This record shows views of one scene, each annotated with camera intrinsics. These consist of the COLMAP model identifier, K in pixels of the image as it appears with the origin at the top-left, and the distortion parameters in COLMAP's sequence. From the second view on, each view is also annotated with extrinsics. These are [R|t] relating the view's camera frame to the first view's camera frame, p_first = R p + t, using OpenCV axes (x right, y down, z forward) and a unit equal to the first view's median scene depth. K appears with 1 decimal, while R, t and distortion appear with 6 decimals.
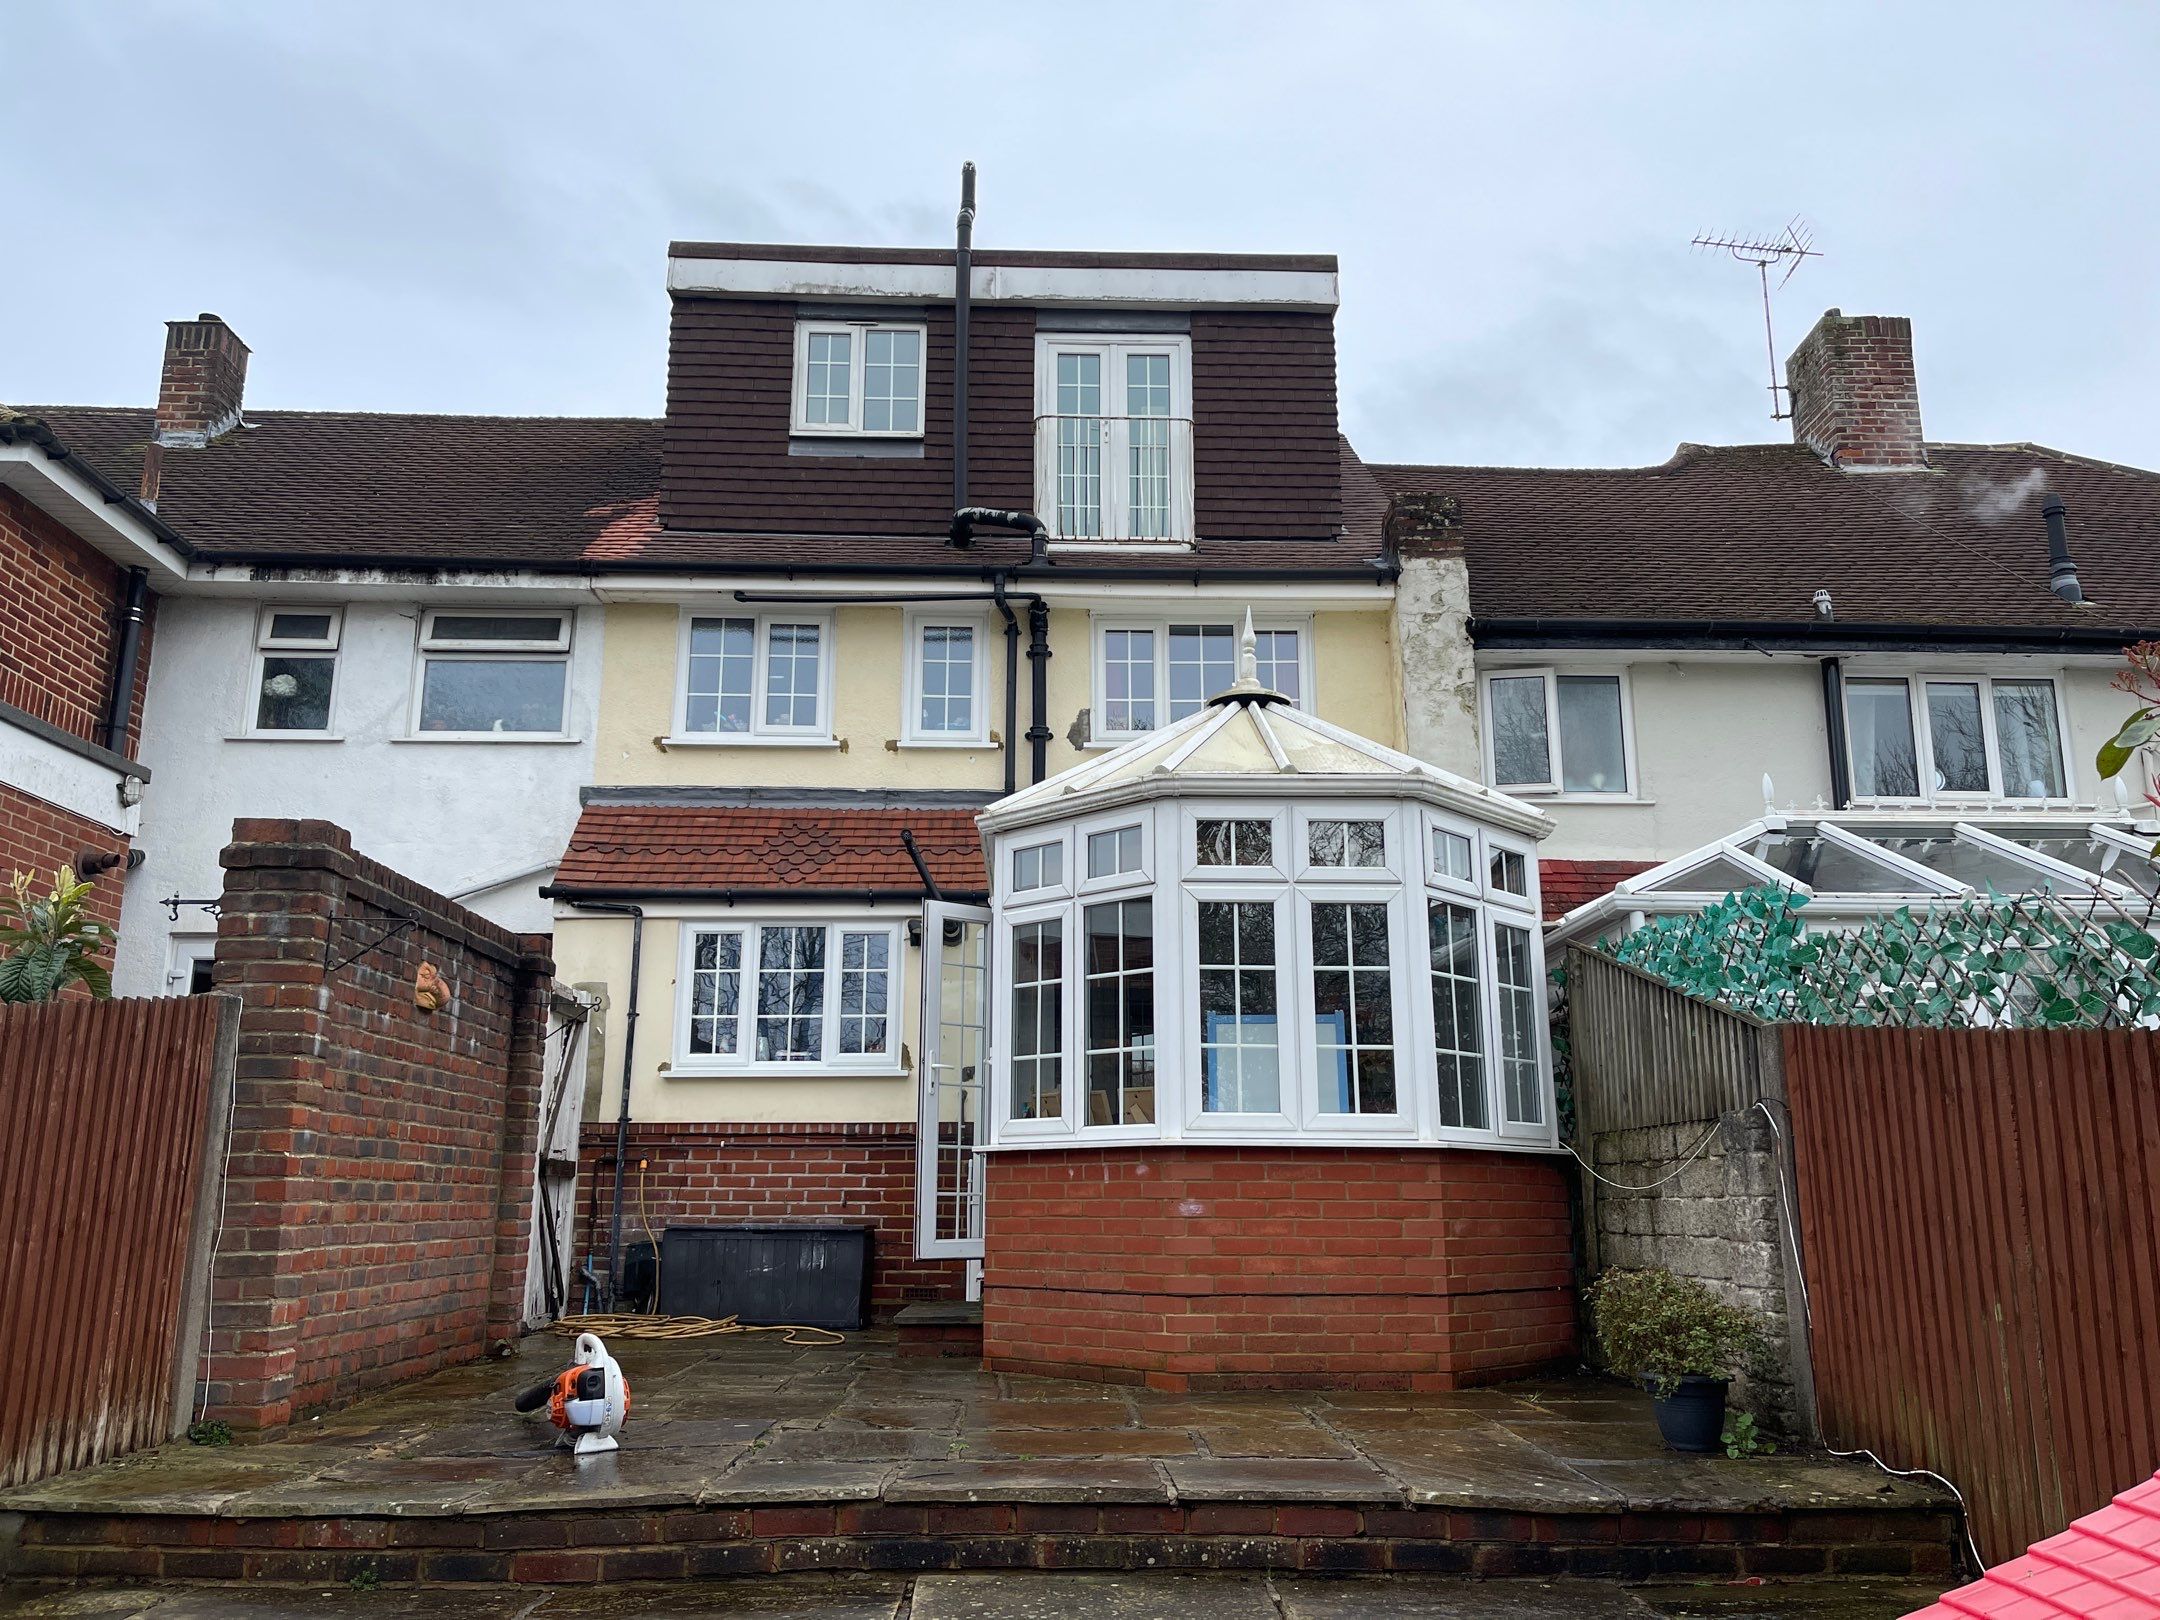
lens RADIAL K [[1566.6, 0, 1088.8], [0, 1566.6, 825.1], [0, 0, 1]] dist [0.064831, -0.073967]
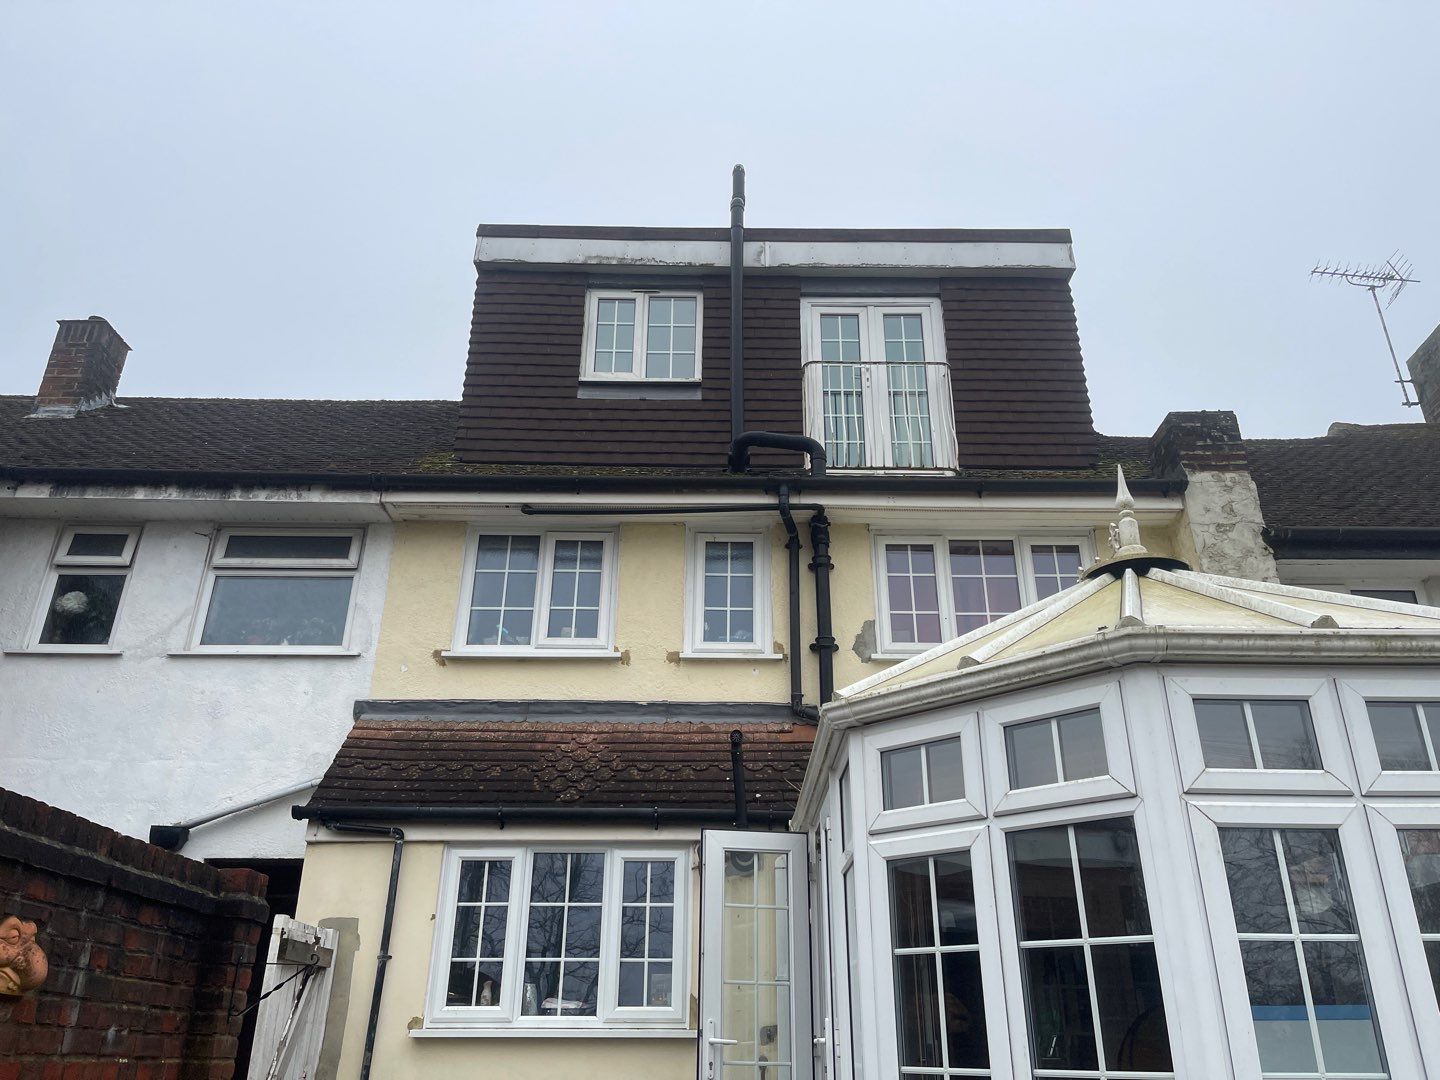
lens RADIAL K [[1044.4, 0, 725.8], [0, 1044.4, 550.1], [0, 0, 1]] dist [0.064831, -0.073967]
pose [[0.999547, -0.004298, -0.029800, -0.073022], [-0.001915, 0.978684, -0.205361, 0.017318], [0.030047, 0.205325, 0.978232, 0.346606]]
